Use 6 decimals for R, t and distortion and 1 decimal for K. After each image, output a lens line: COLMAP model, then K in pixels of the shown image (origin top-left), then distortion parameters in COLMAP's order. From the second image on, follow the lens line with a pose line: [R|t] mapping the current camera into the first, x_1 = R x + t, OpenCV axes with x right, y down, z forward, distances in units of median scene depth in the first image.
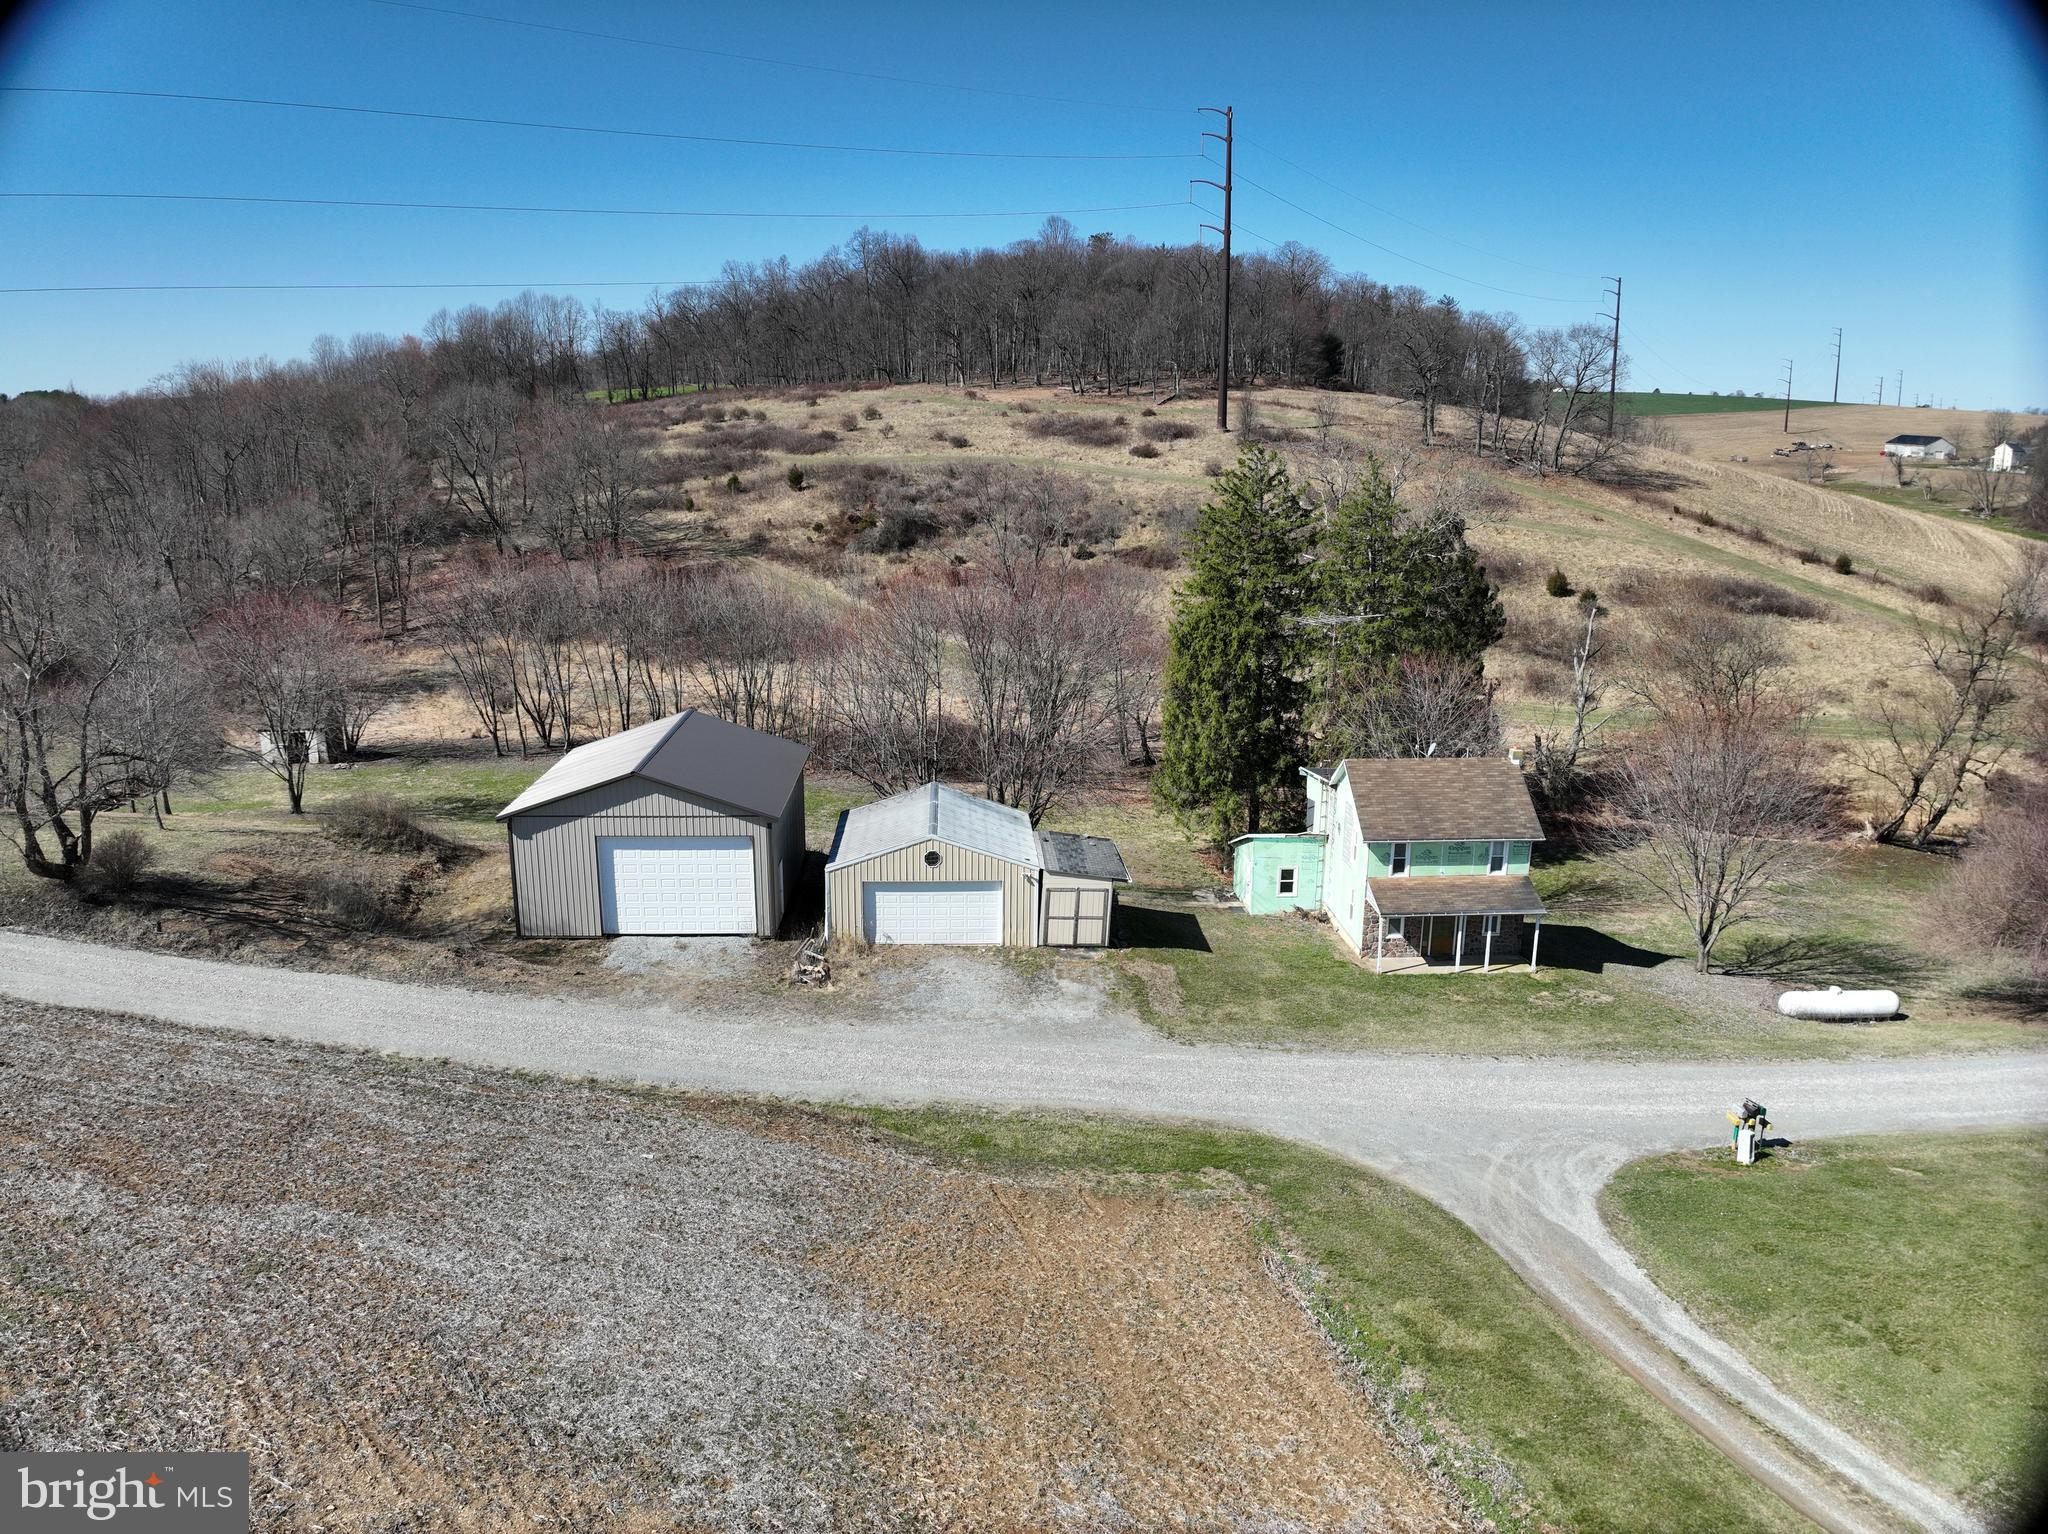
lens RADIAL K [[1445.4, 0, 1025.1], [0, 1445.4, 763.0], [0, 0, 1]] dist [-0.100588, -0.020692]
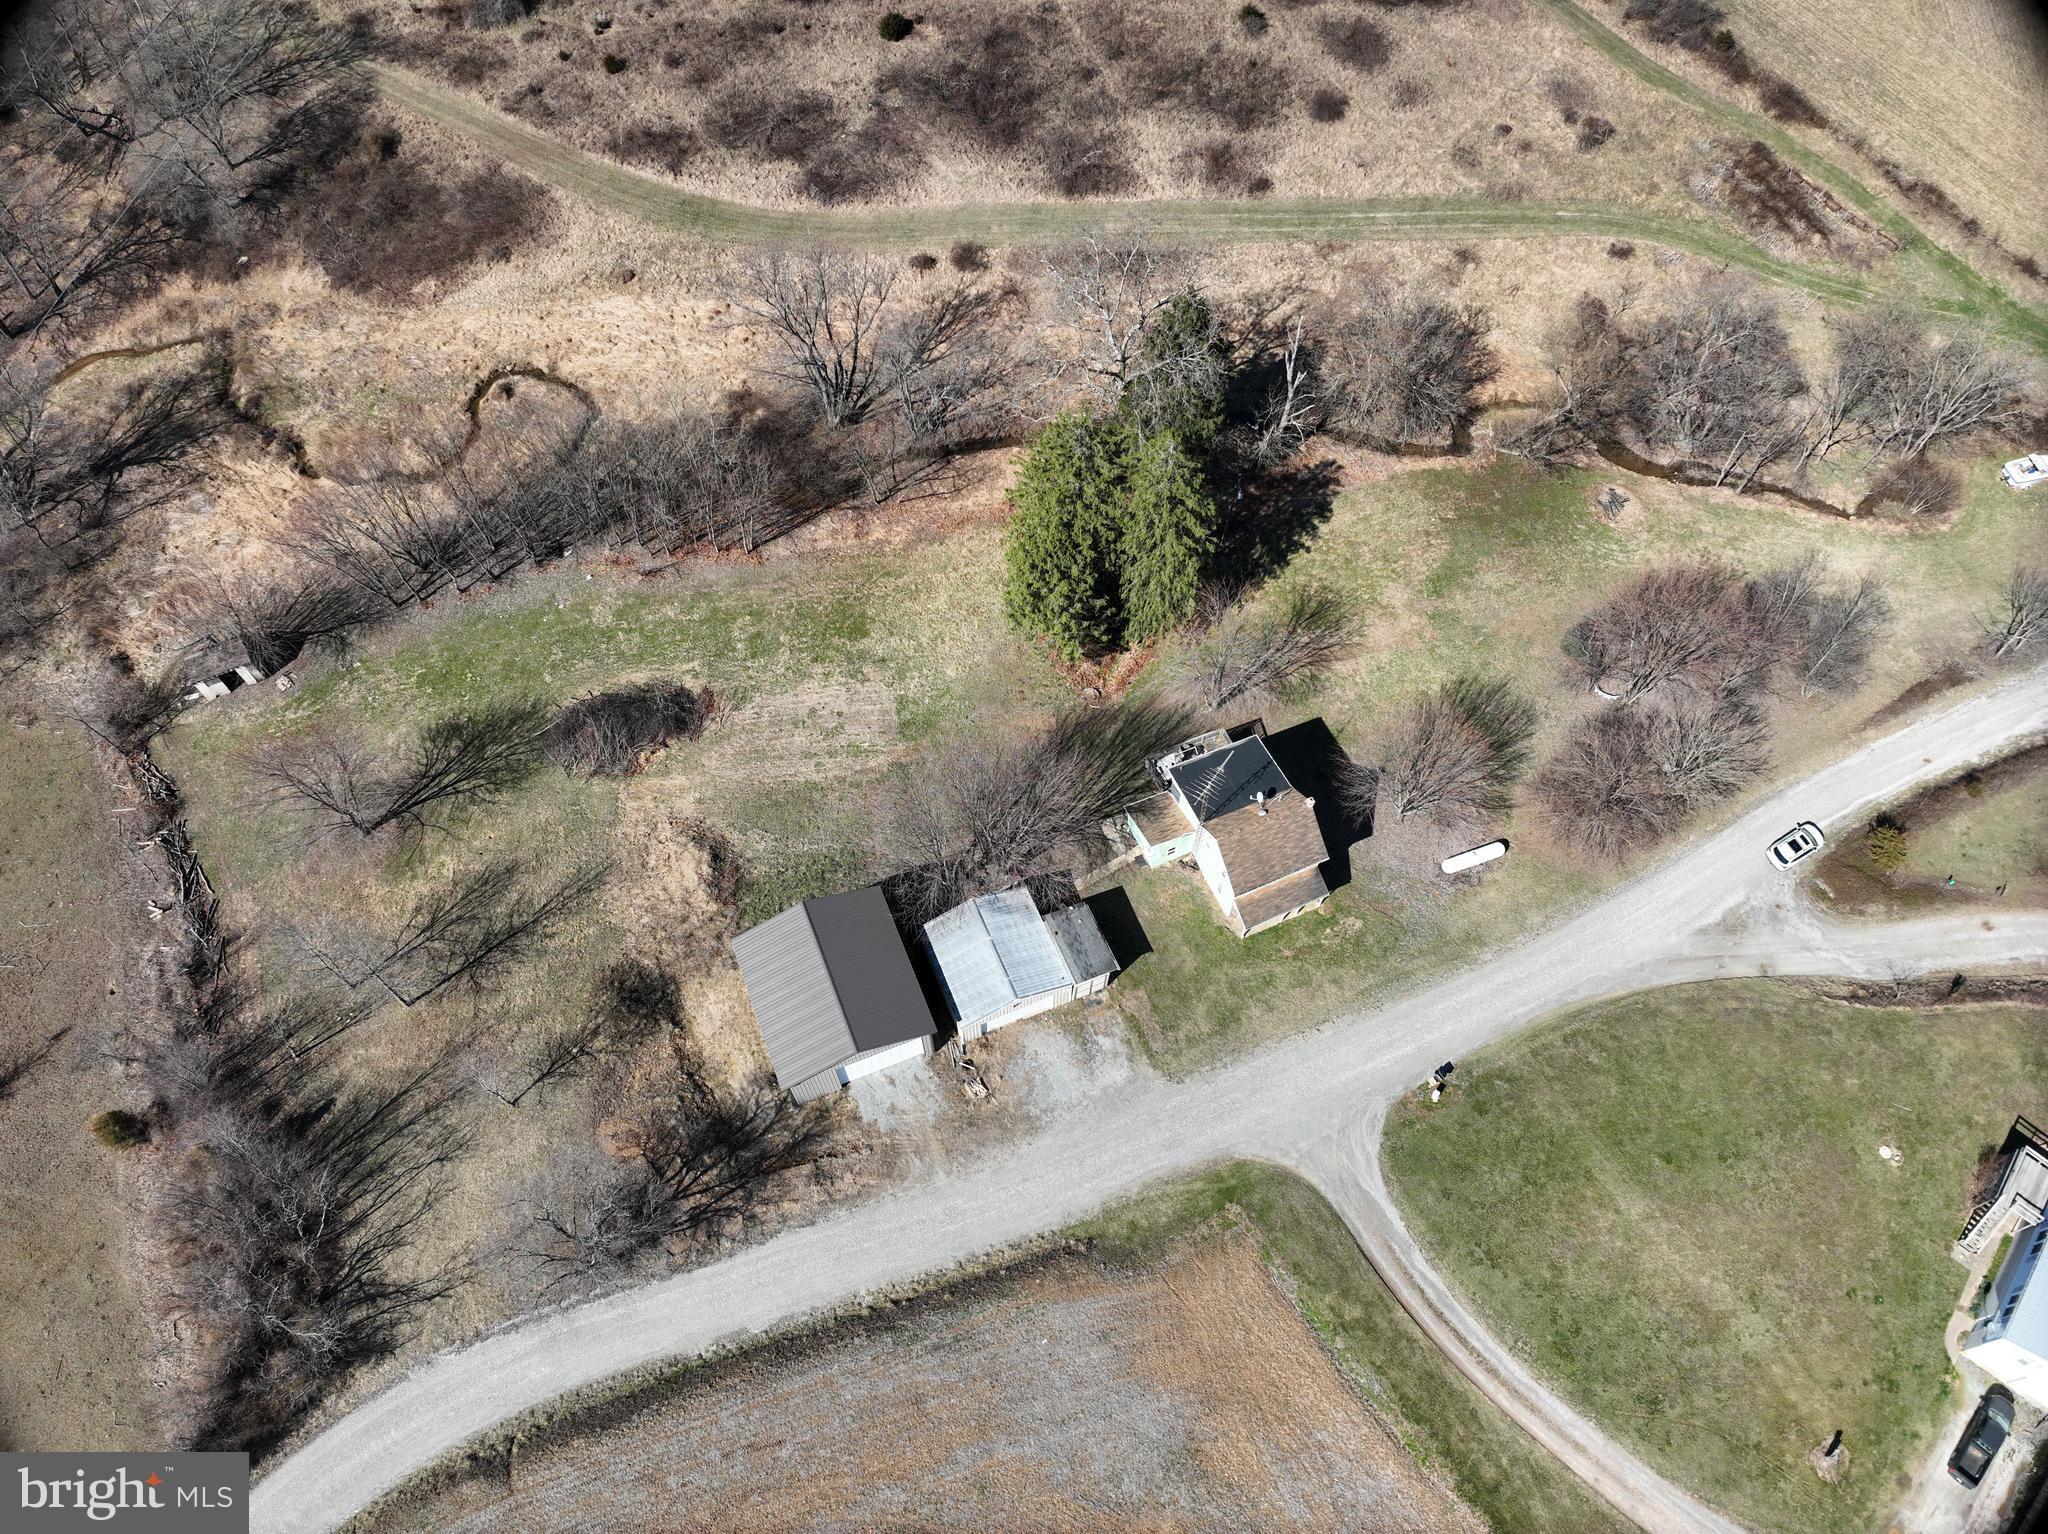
lens RADIAL K [[1445.4, 0, 1025.0], [0, 1445.4, 758.2], [0, 0, 1]] dist [-0.100588, -0.020692]
pose [[0.938710, -0.304695, 0.161198, -0.243047], [0.093165, 0.674488, 0.732384, -1.402148], [-0.331879, -0.672478, 0.661536, 0.033883]]
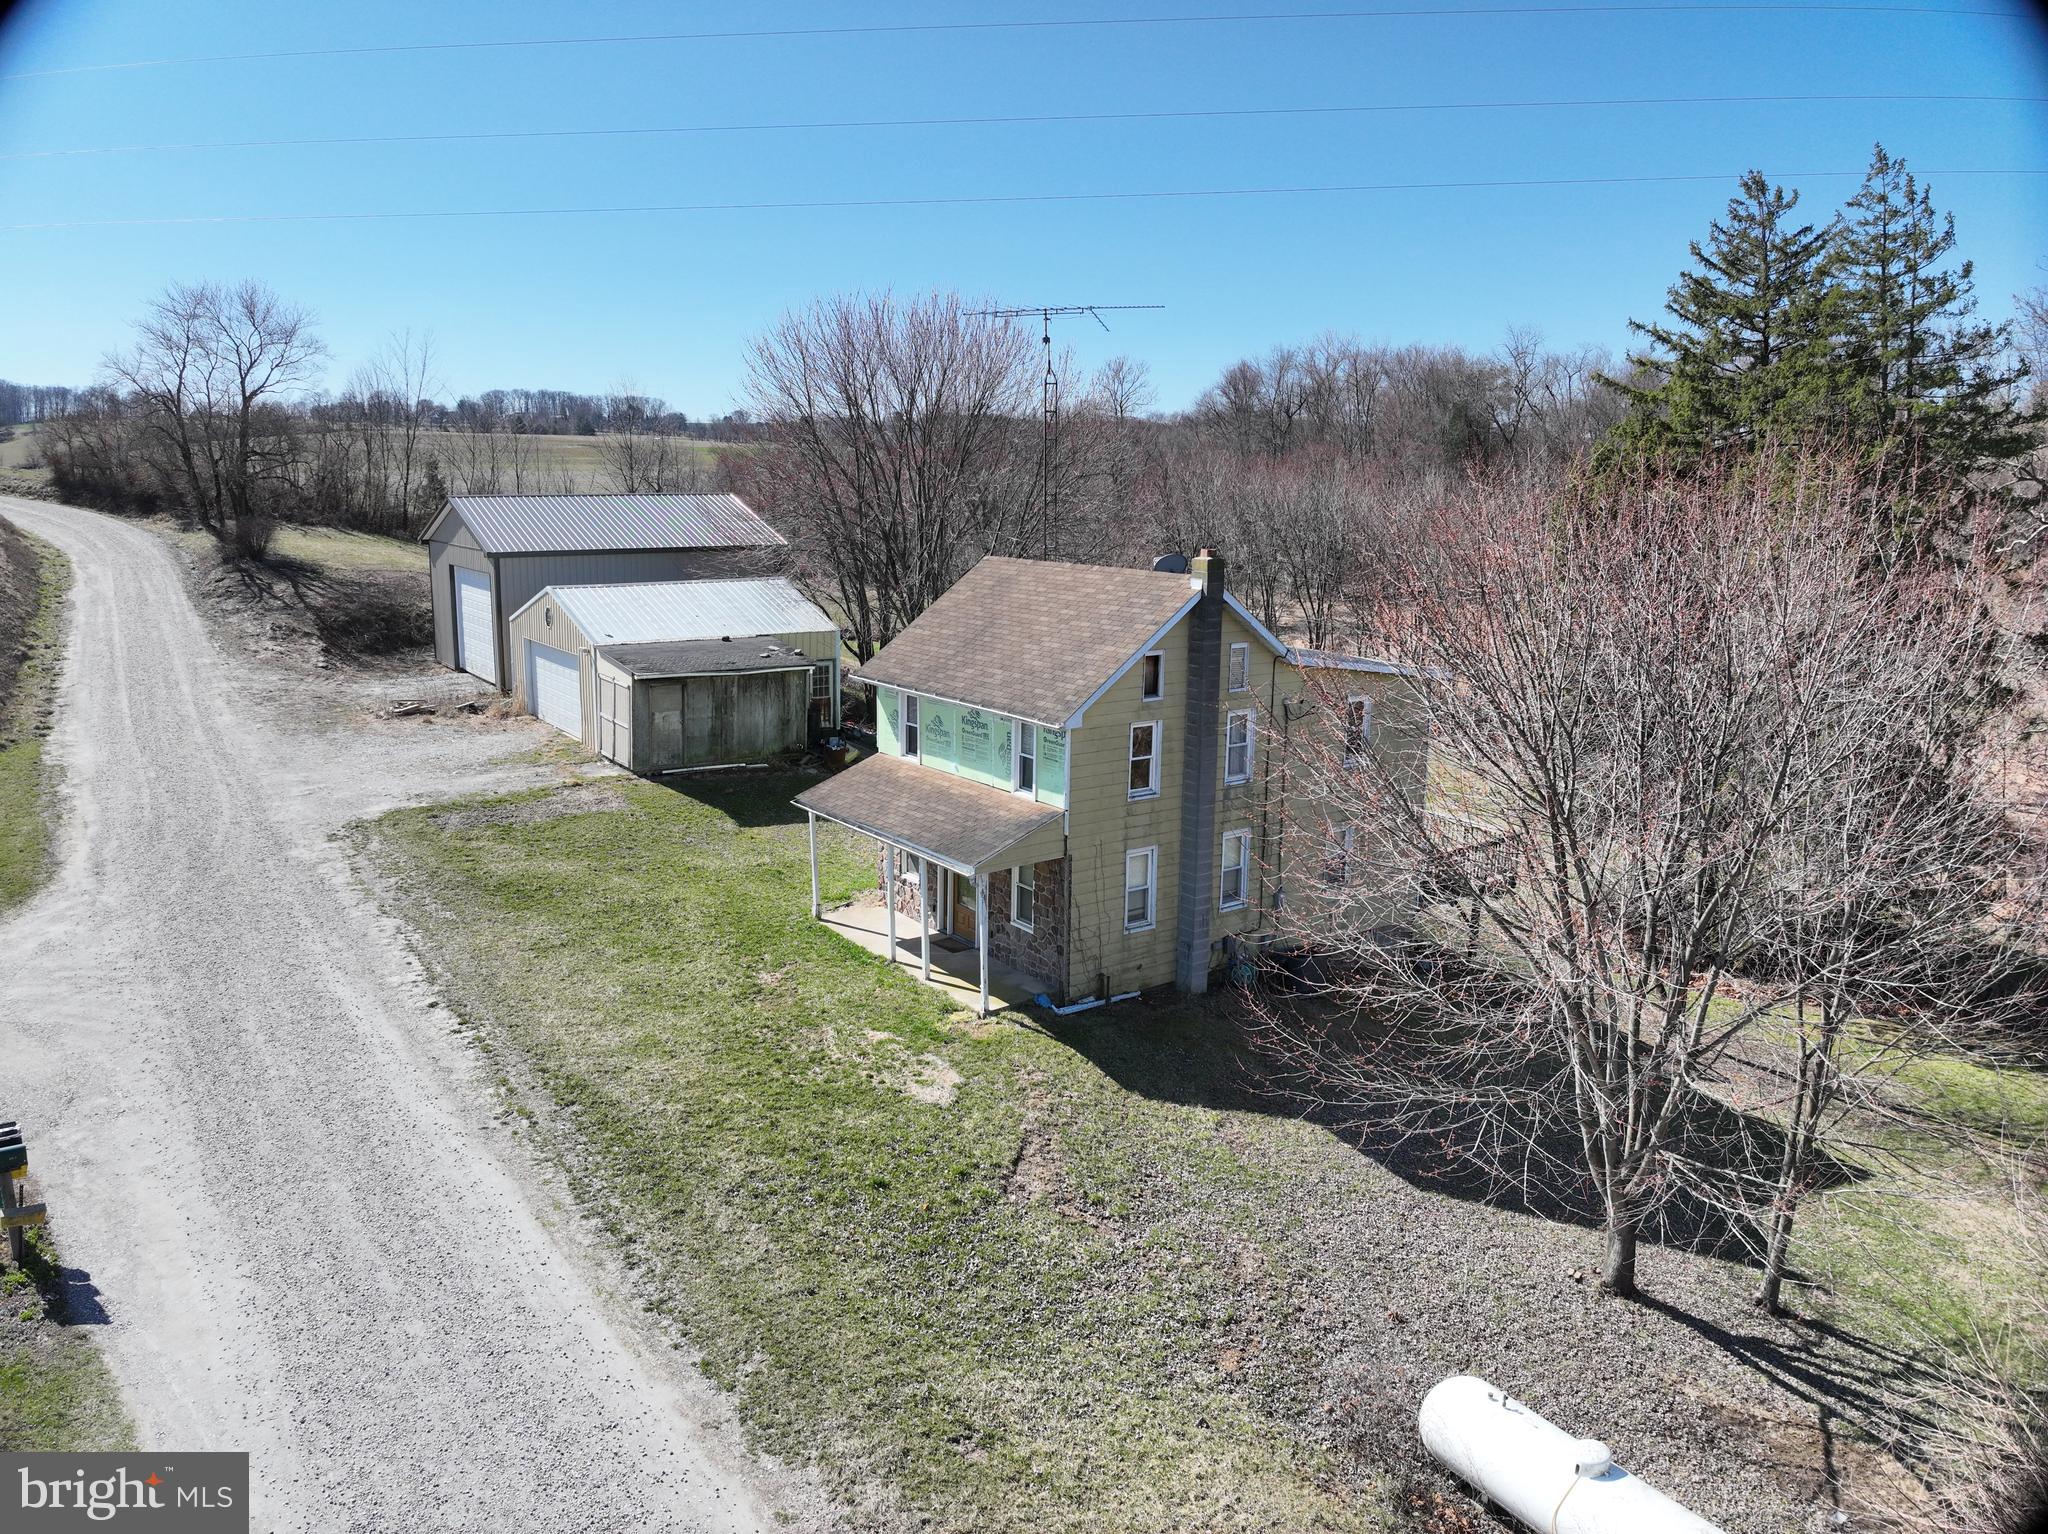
lens RADIAL K [[1445.4, 0, 1037.5], [0, 1445.4, 768.8], [0, 0, 1]] dist [-0.100588, -0.020692]
pose [[0.548177, 0.171432, -0.818604, 0.743654], [-0.213453, 0.975031, 0.061253, 0.041234], [0.808665, 0.141156, 0.571083, 0.763536]]
